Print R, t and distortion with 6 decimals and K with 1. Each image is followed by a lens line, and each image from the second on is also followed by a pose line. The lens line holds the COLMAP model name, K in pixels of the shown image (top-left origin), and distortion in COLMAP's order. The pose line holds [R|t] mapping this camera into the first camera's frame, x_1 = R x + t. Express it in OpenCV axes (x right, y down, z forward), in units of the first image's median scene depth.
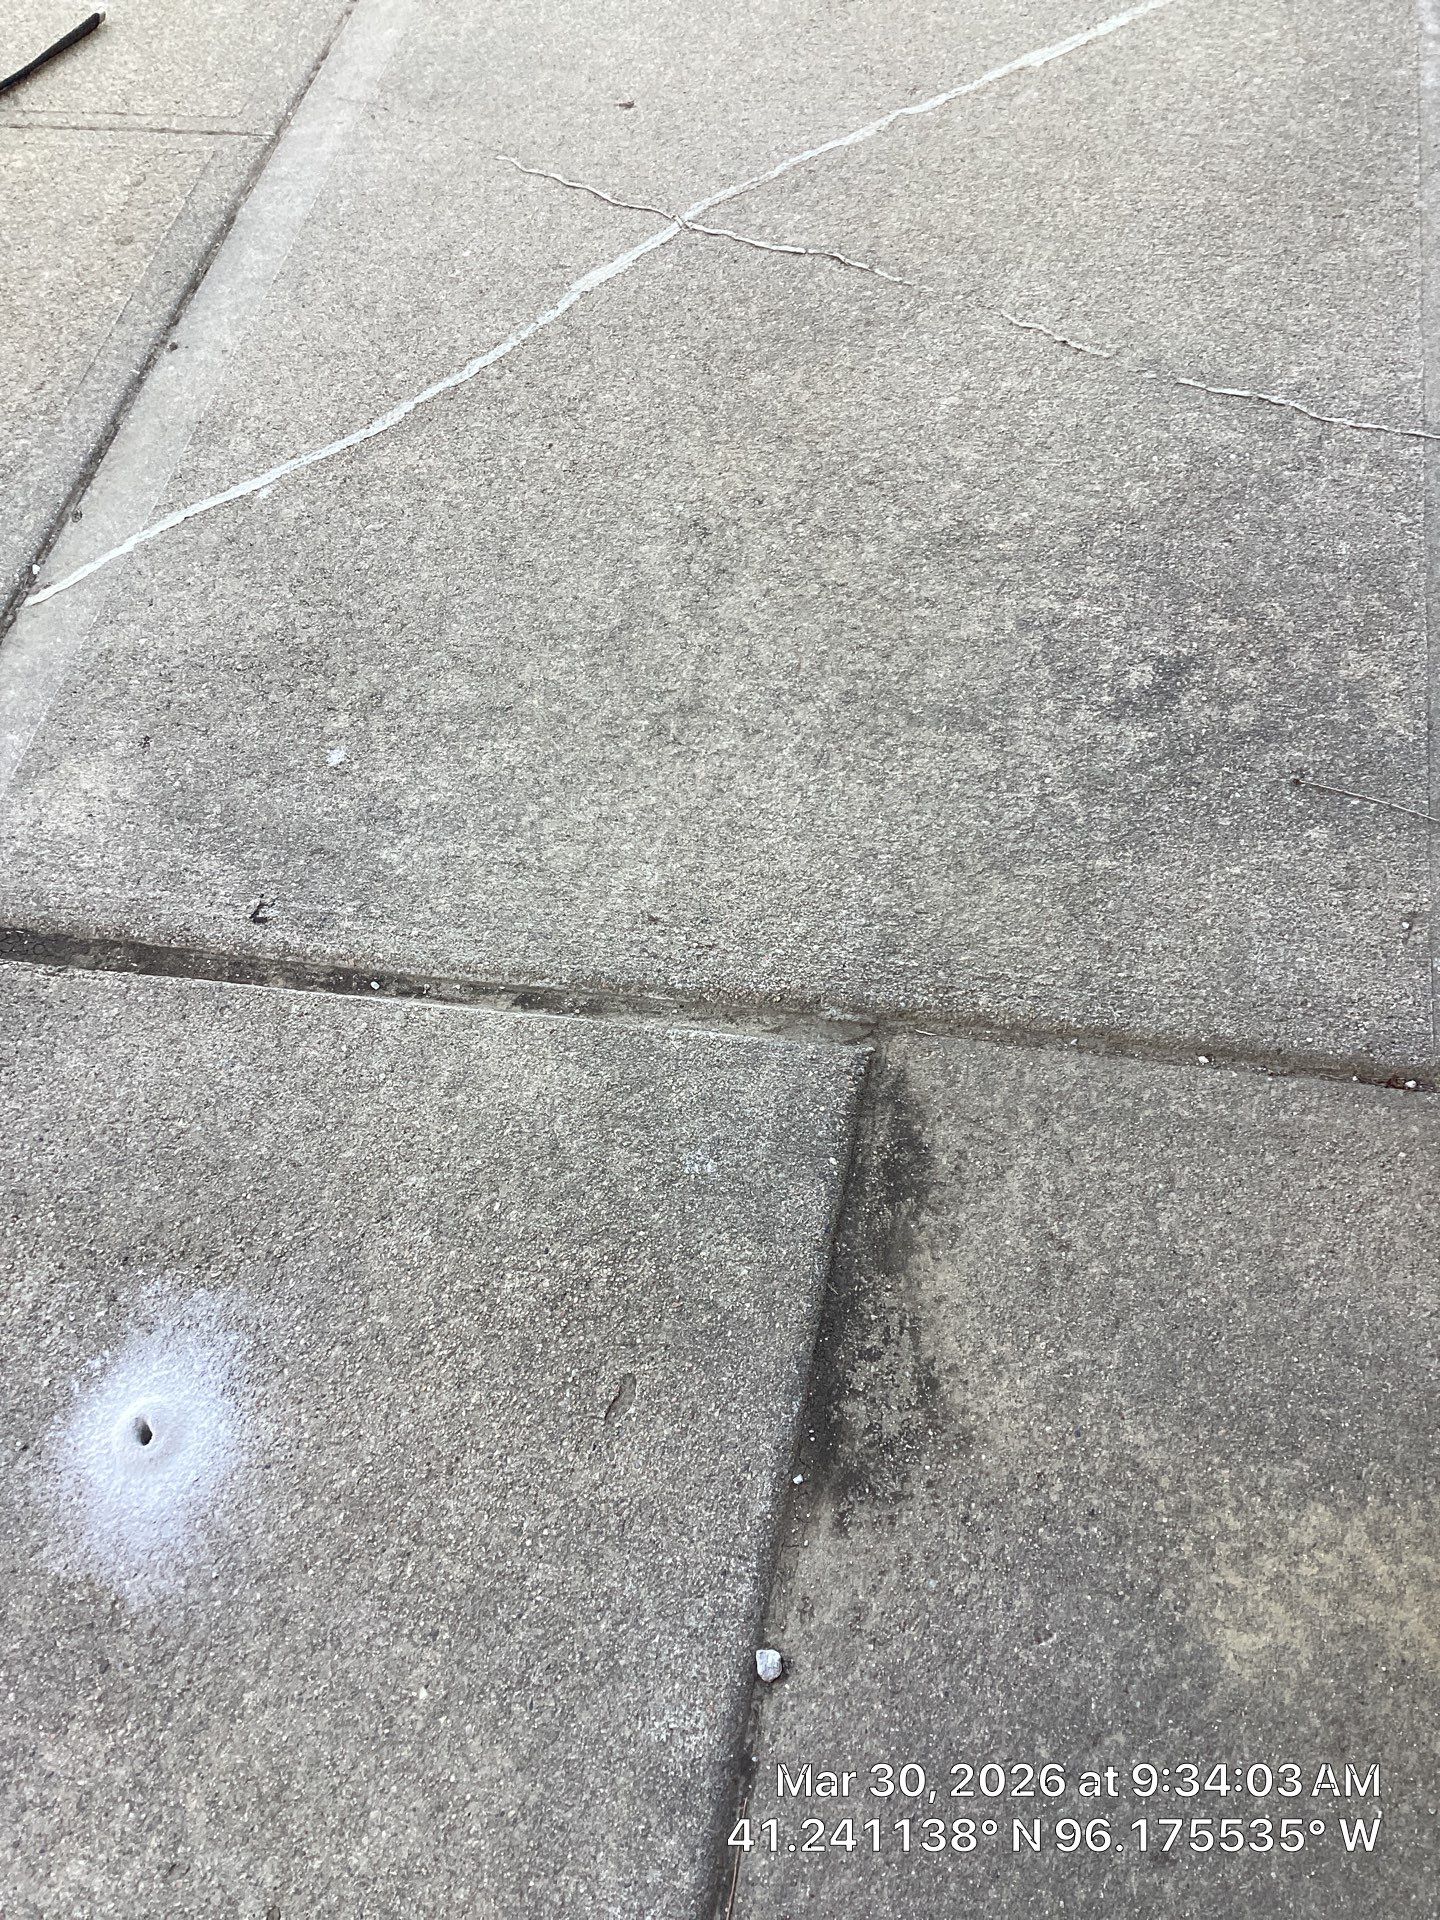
lens RADIAL K [[1699.0, 0, 727.4], [0, 1699.0, 958.9], [0, 0, 1]] dist [0.093404, -0.156498]
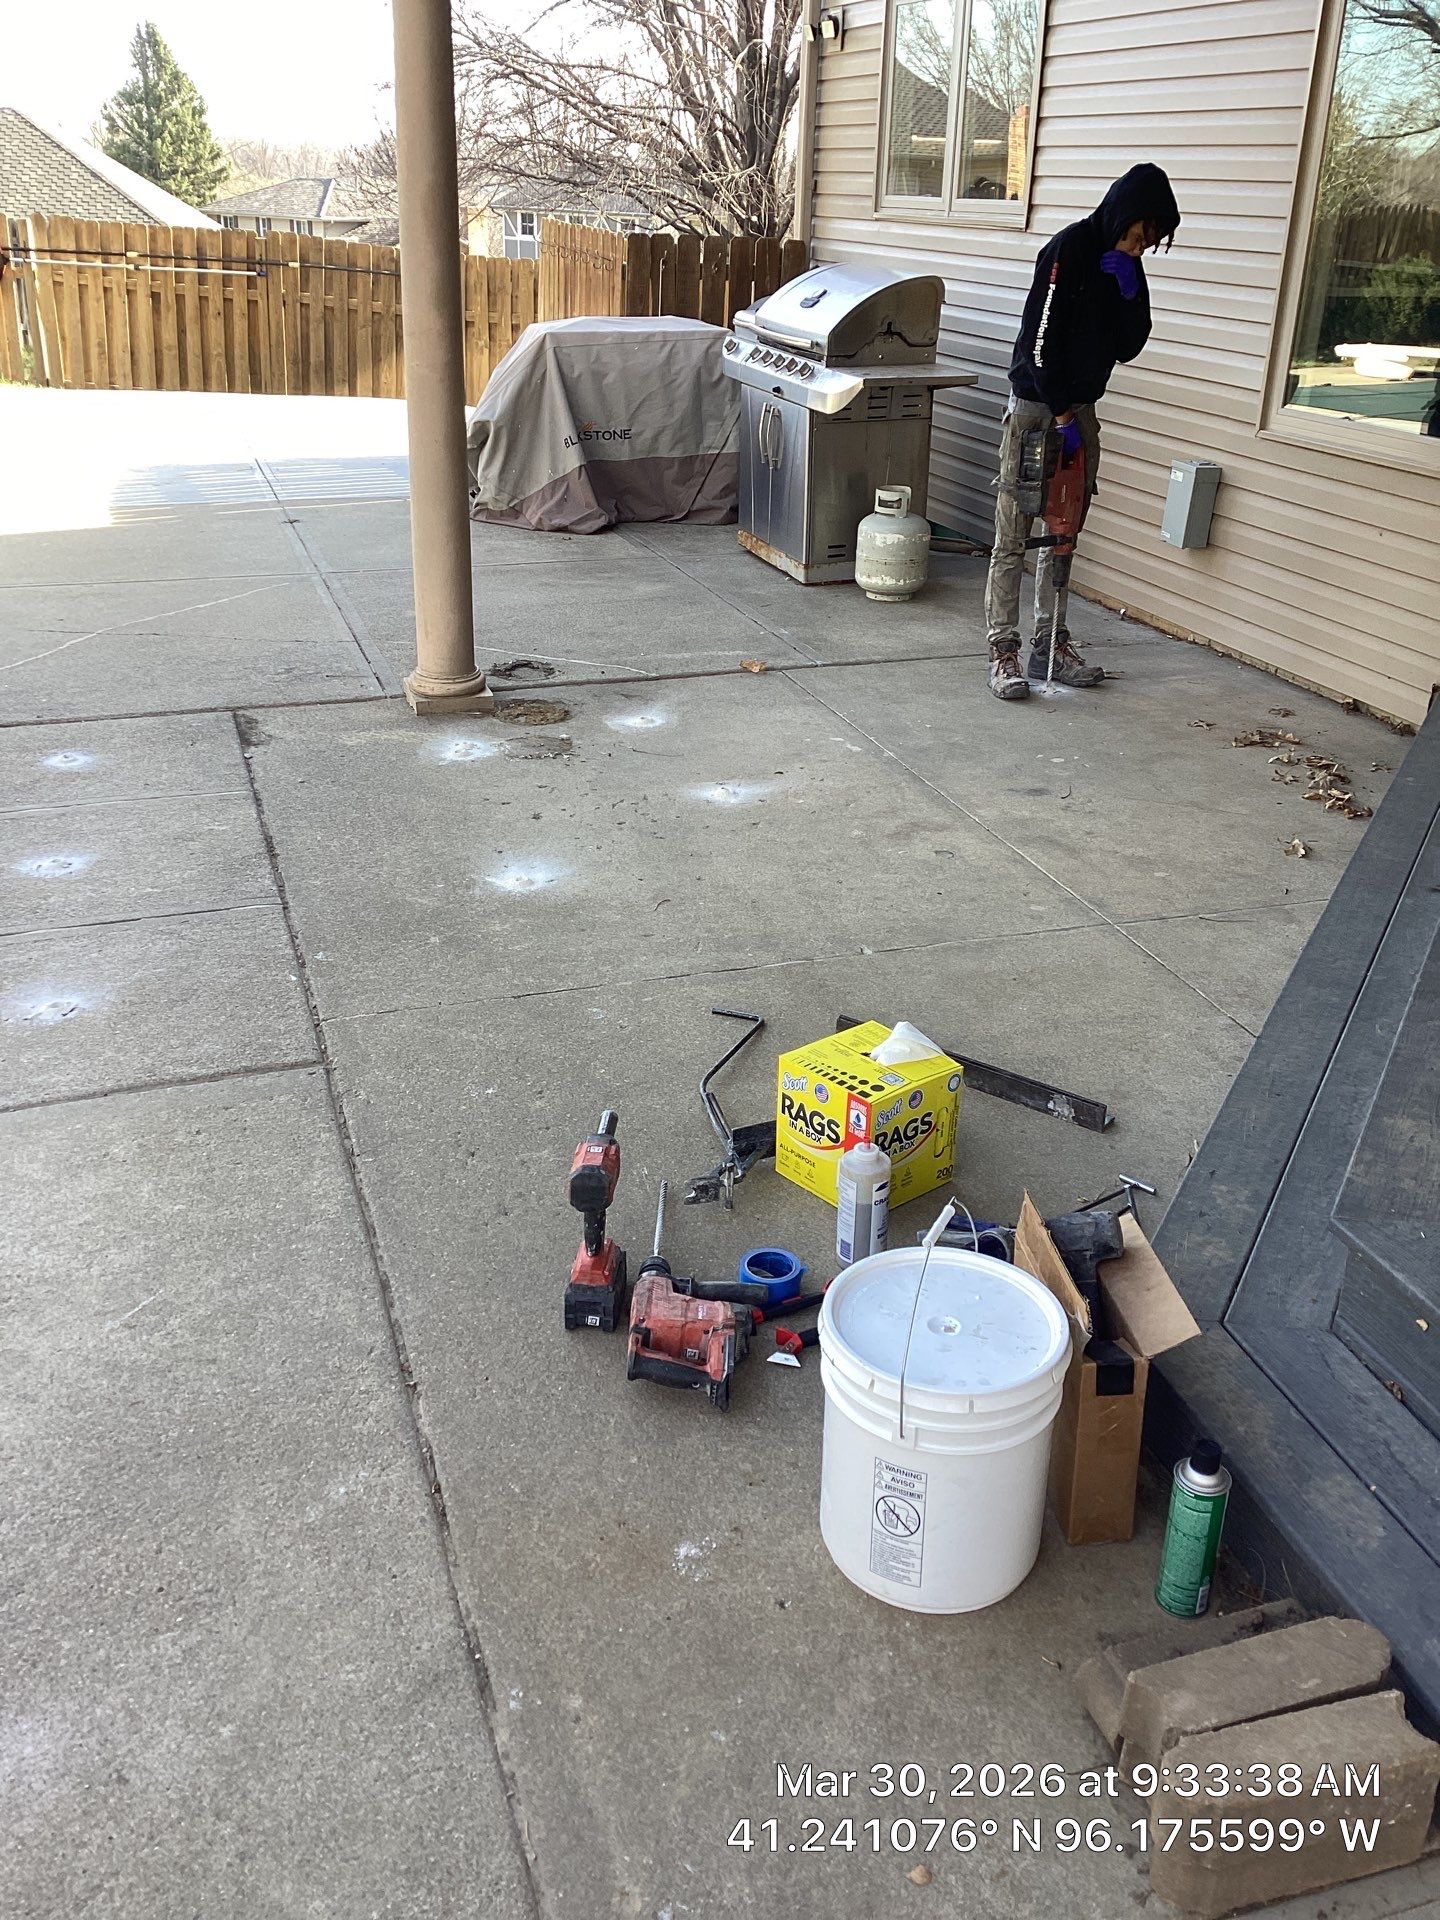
lens RADIAL K [[1715.5, 0, 716.5], [0, 1715.5, 955.1], [0, 0, 1]] dist [0.116929, -0.218905]
pose [[0.860564, -0.088559, 0.501585, -0.997349], [0.354261, 0.811625, -0.464504, 2.731201], [-0.365963, 0.577428, 0.729828, -1.946816]]
